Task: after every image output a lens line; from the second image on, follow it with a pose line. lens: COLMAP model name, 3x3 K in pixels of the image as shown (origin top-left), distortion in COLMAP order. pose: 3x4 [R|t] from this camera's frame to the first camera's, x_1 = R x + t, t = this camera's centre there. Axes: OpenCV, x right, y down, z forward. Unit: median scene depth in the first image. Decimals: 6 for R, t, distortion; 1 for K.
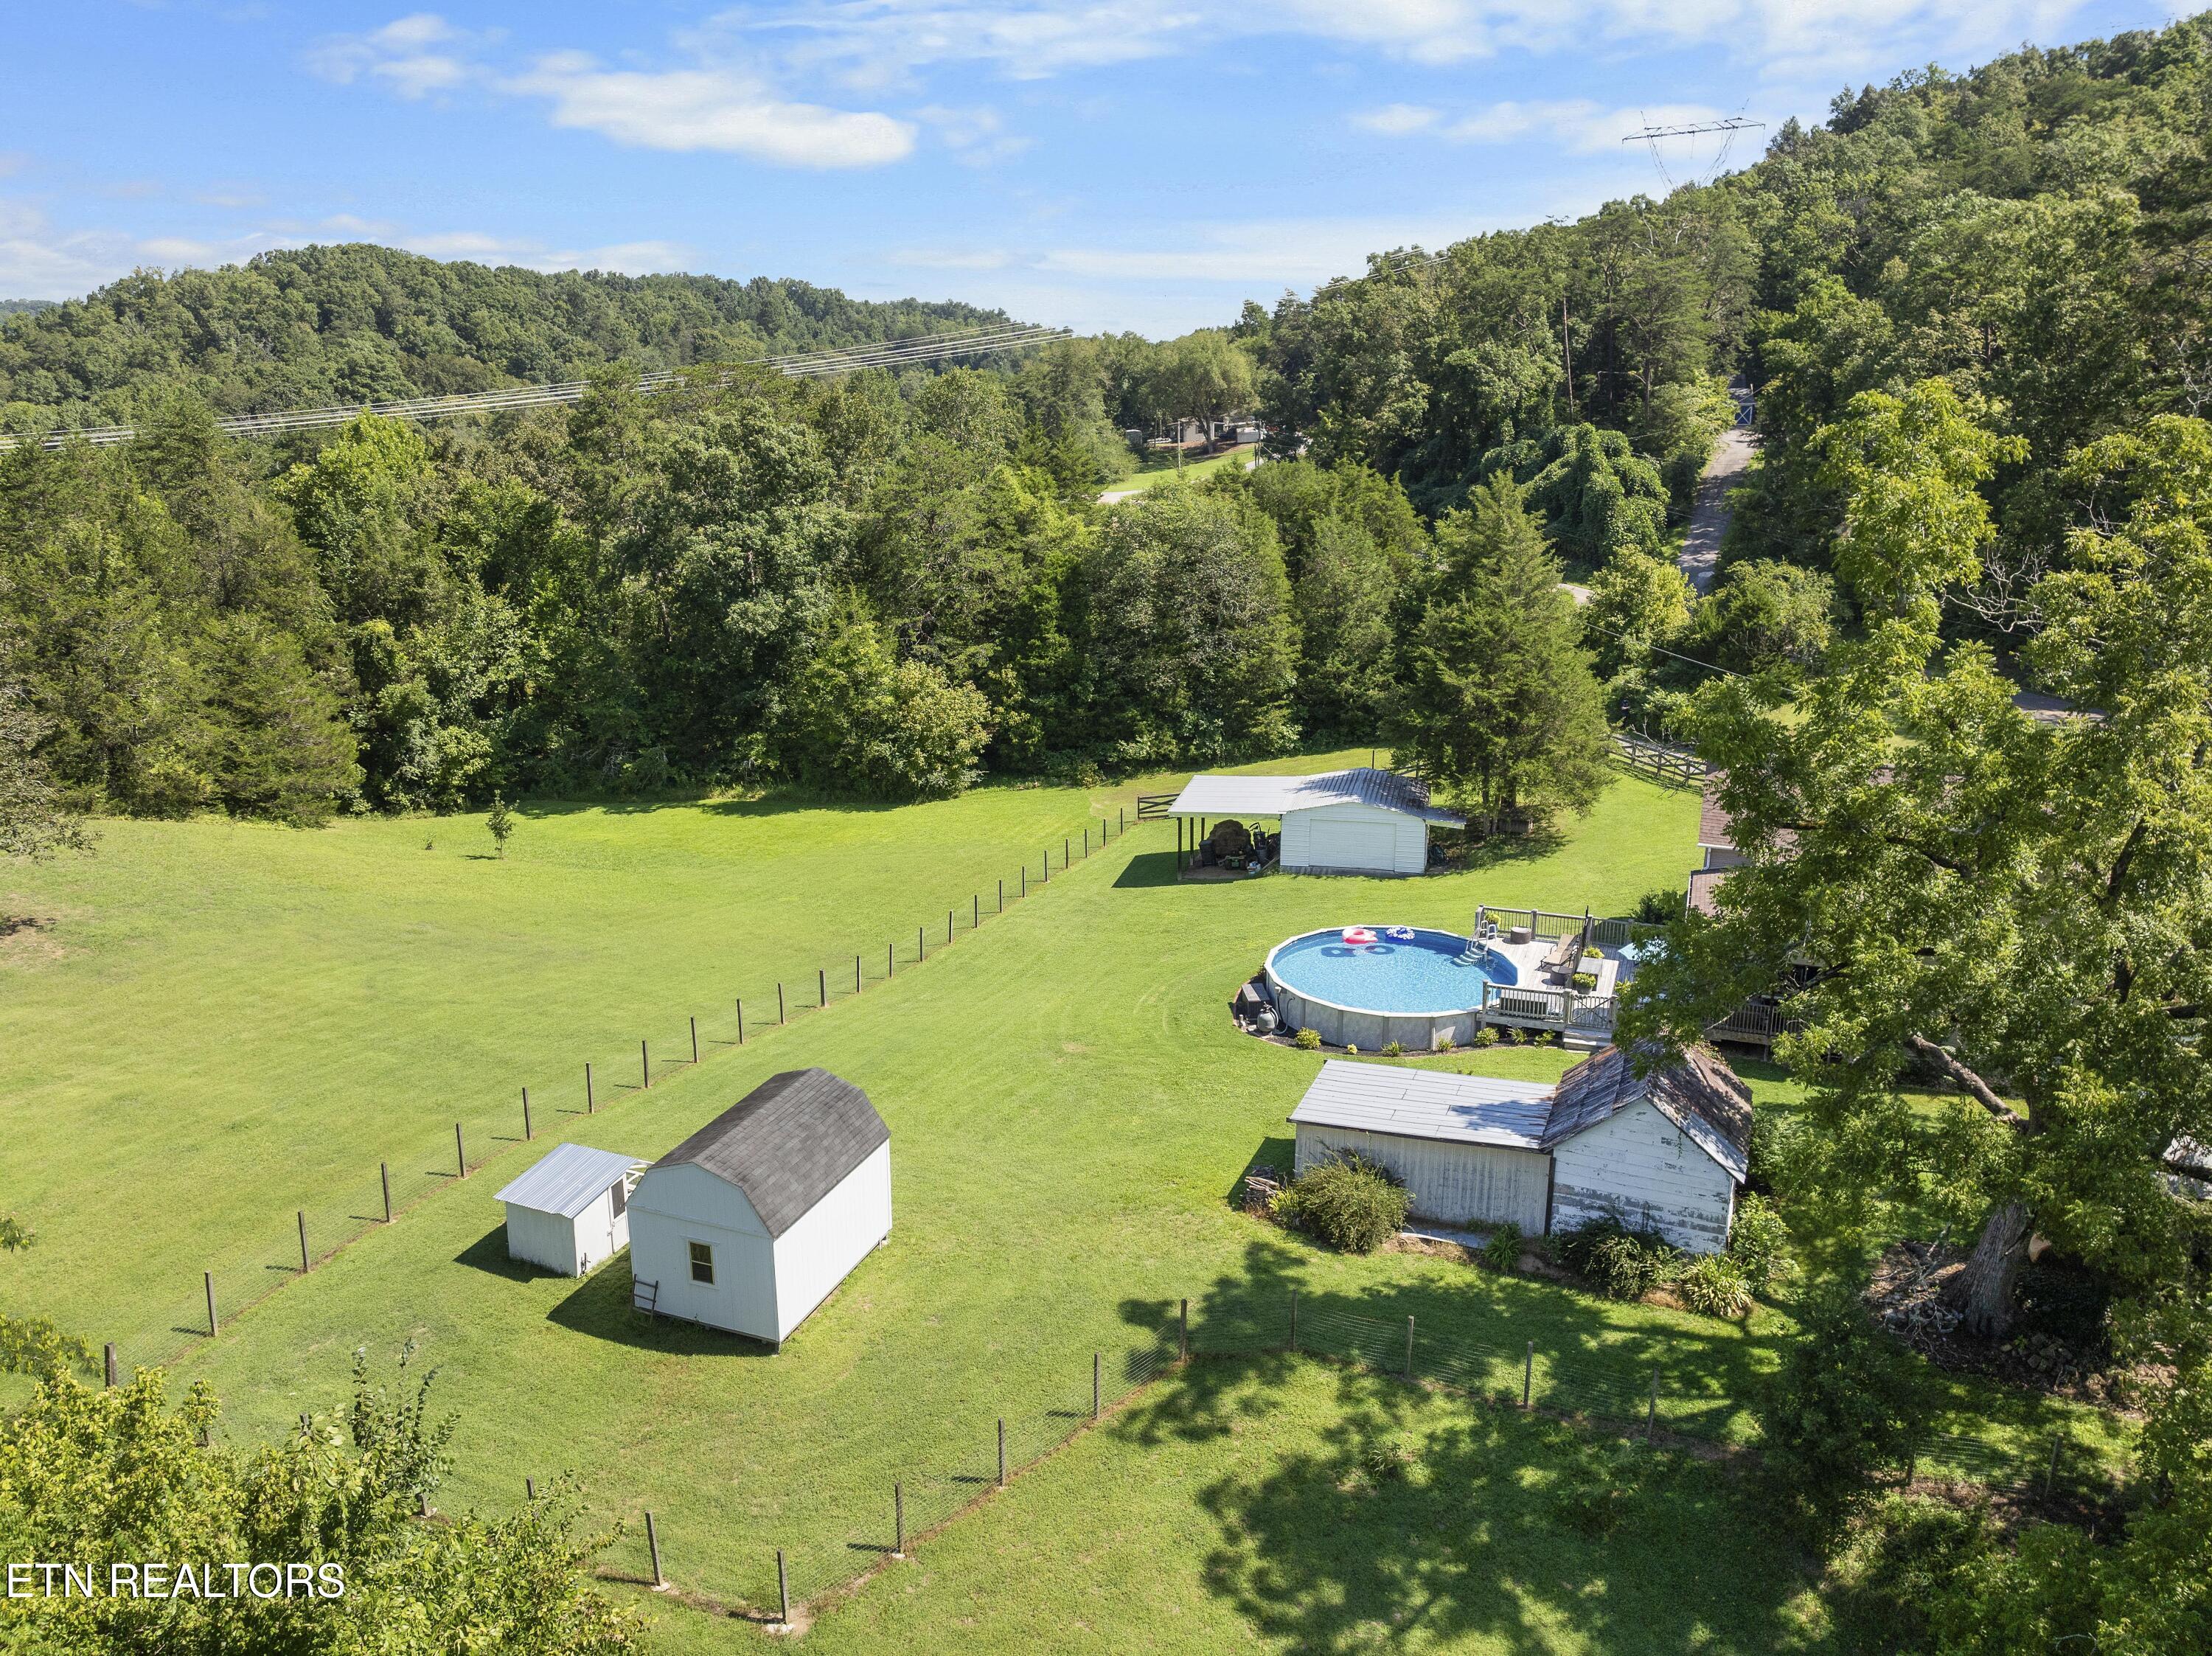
lens RADIAL K [[1585.2, 0, 1121.9], [0, 1585.2, 826.7], [0, 0, 1]] dist [-0.028931, -0.007193]
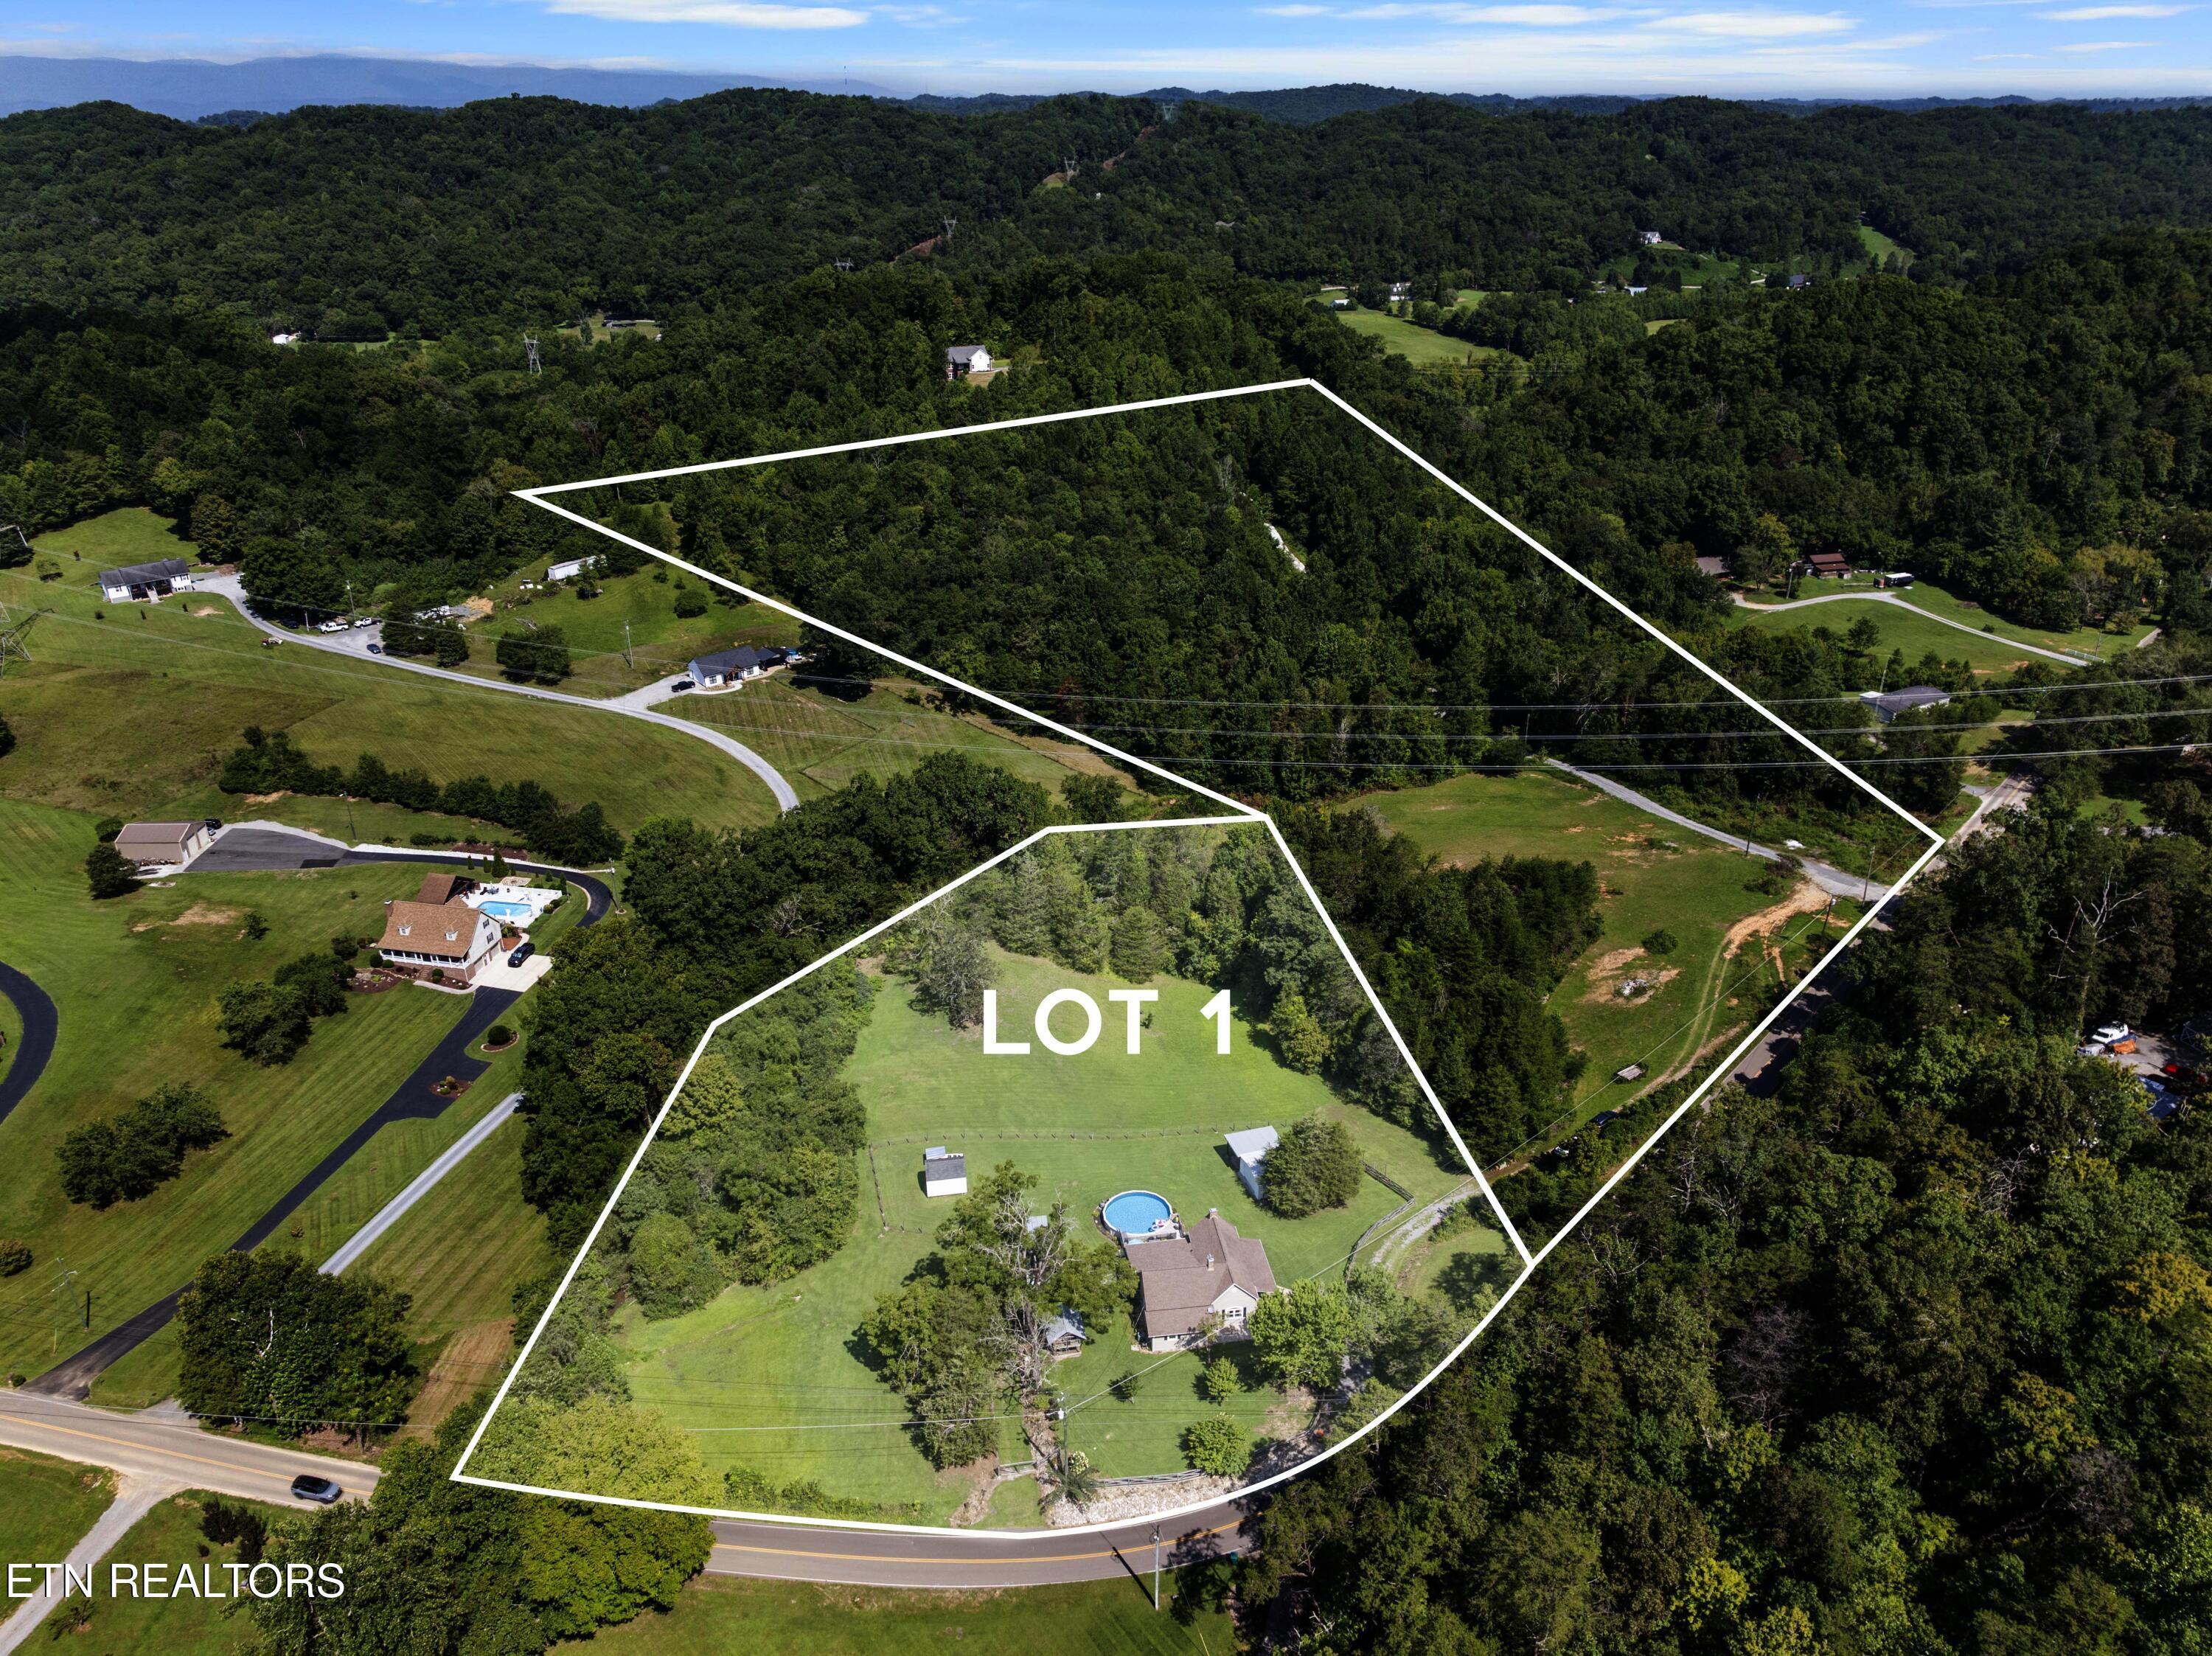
lens RADIAL K [[1560.5, 0, 1118.3], [0, 1560.5, 831.8], [0, 0, 1]] dist [-0.033345, -0.005913]
pose [[0.498157, 0.375705, -0.781463, 1.534757], [-0.232147, 0.926140, 0.297276, -1.042336], [0.835432, 0.033324, 0.548582, -0.610825]]
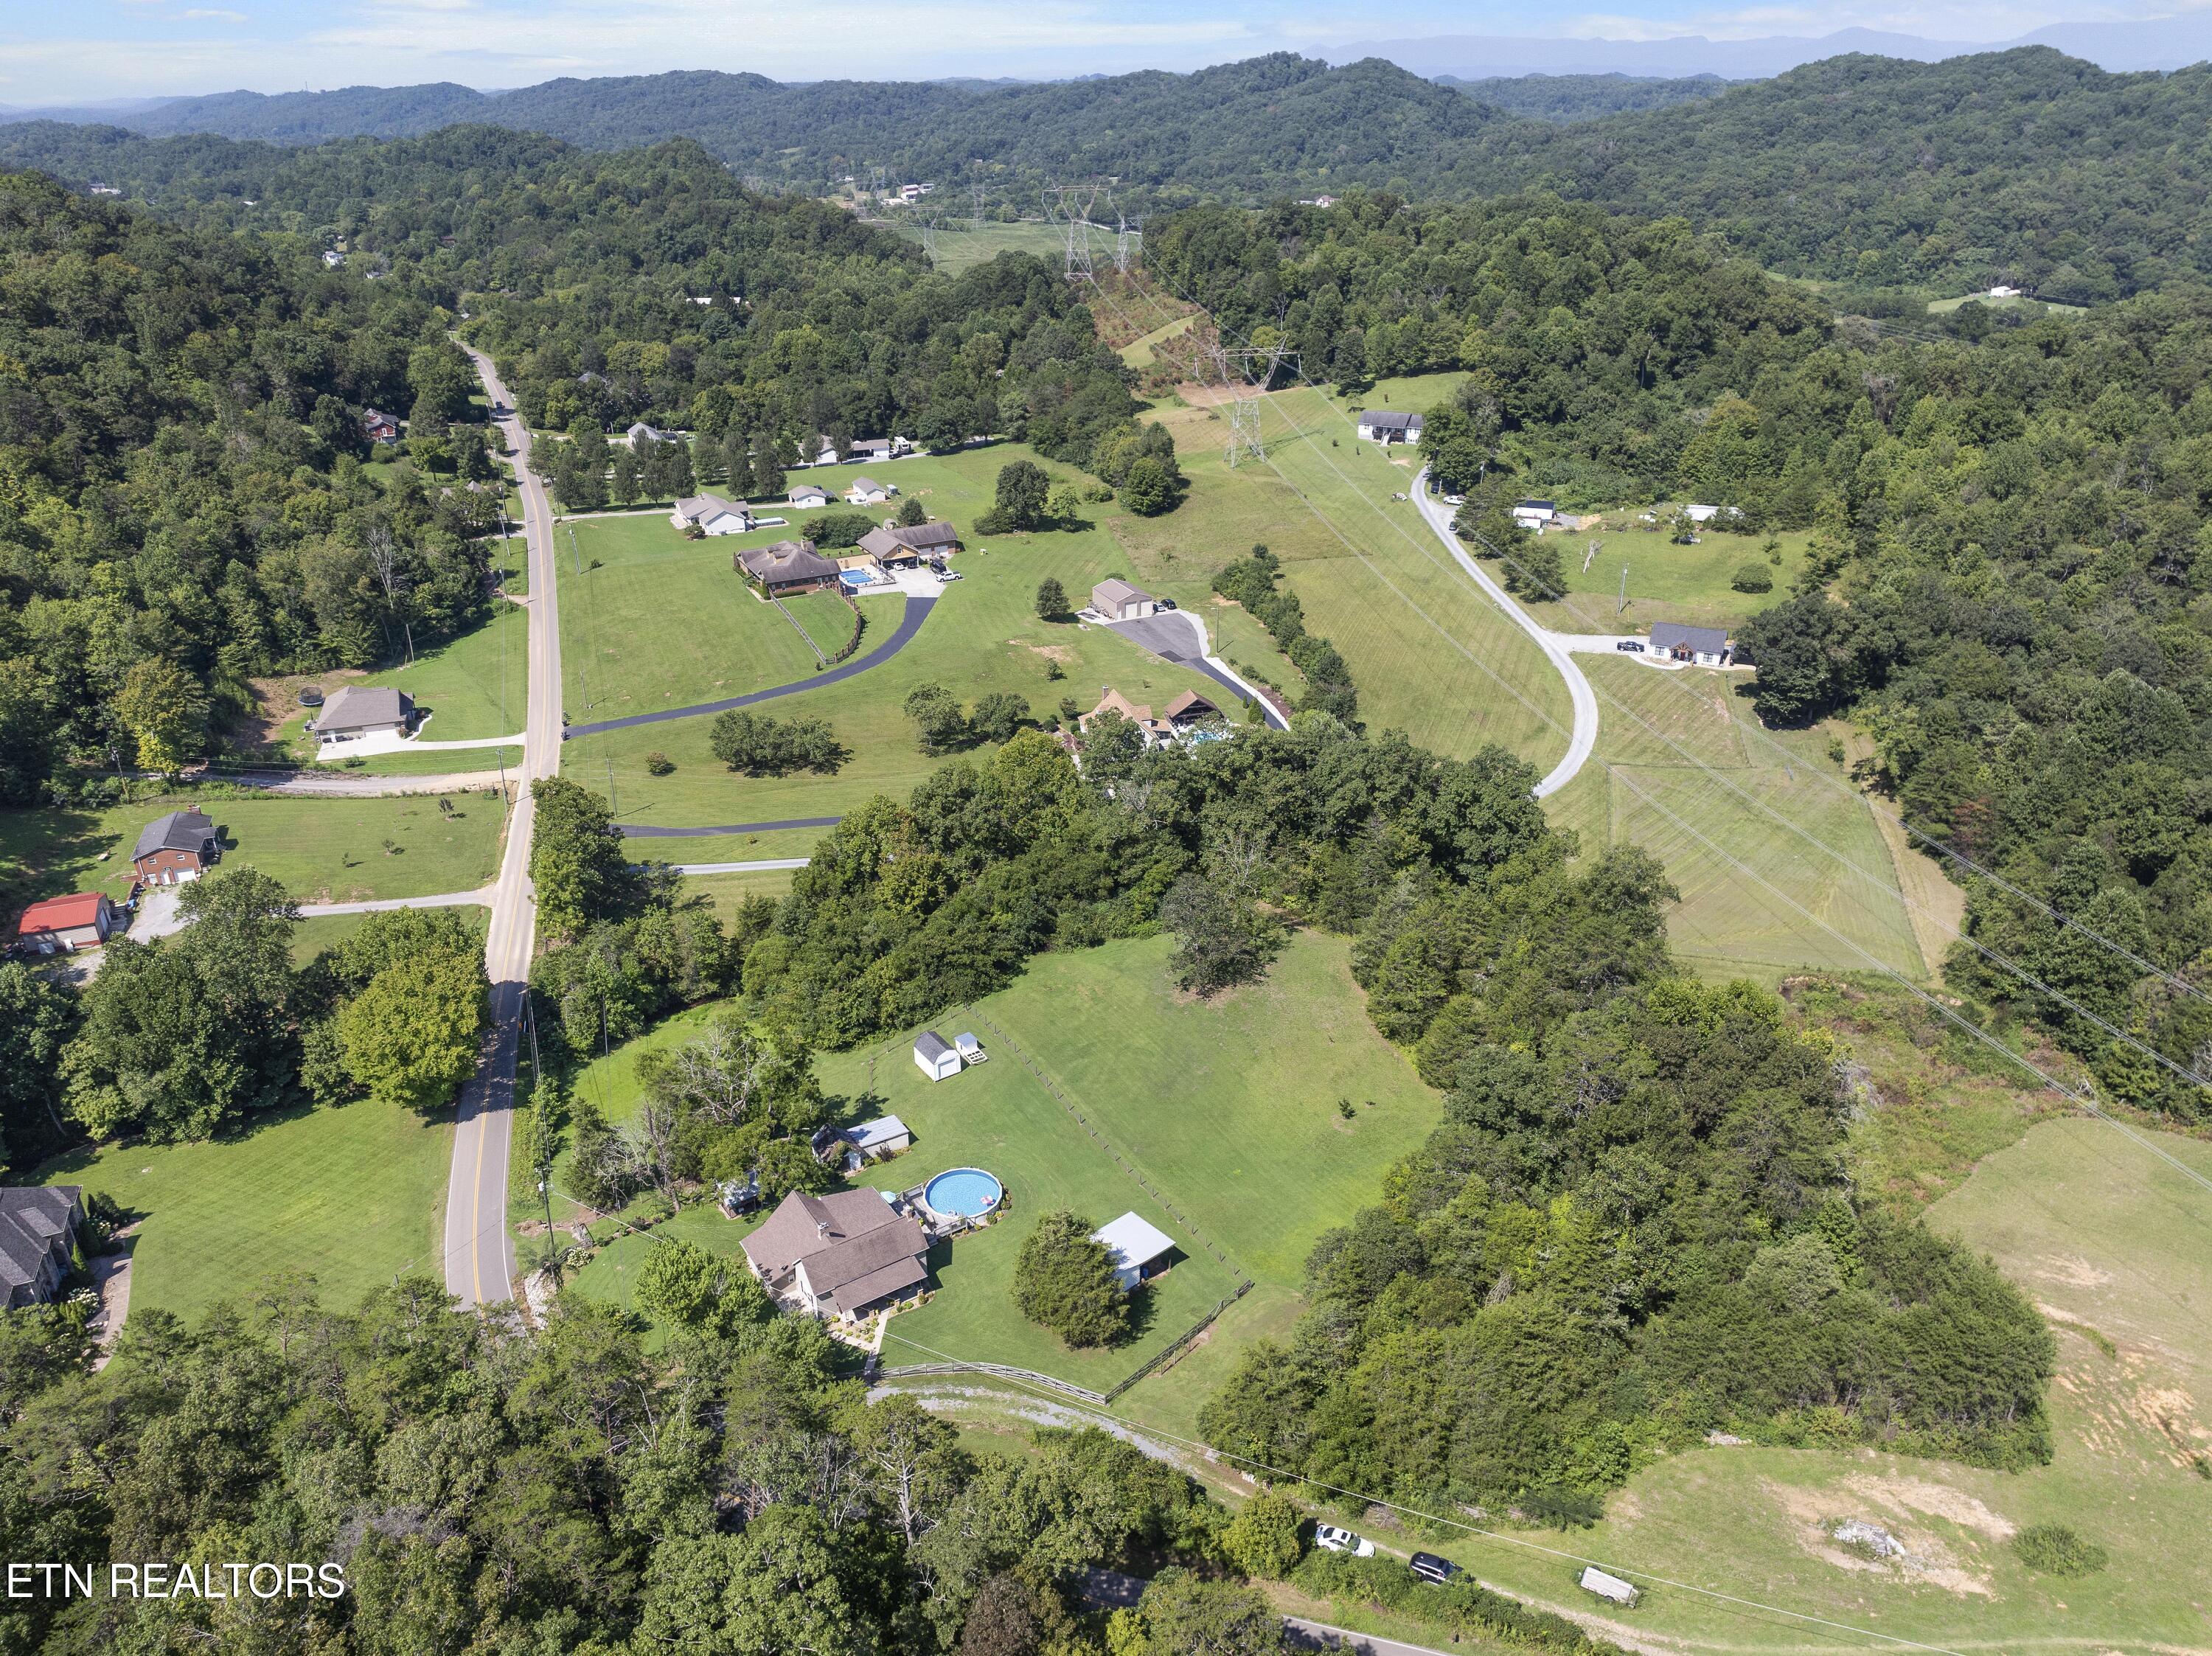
lens RADIAL K [[1585.2, 0, 1121.9], [0, 1585.2, 826.7], [0, 0, 1]] dist [-0.028931, -0.007193]
pose [[-0.569753, 0.363579, -0.737016, 1.216519], [-0.212987, 0.800845, 0.559717, -1.385792], [0.793737, 0.475875, -0.378846, 1.231583]]
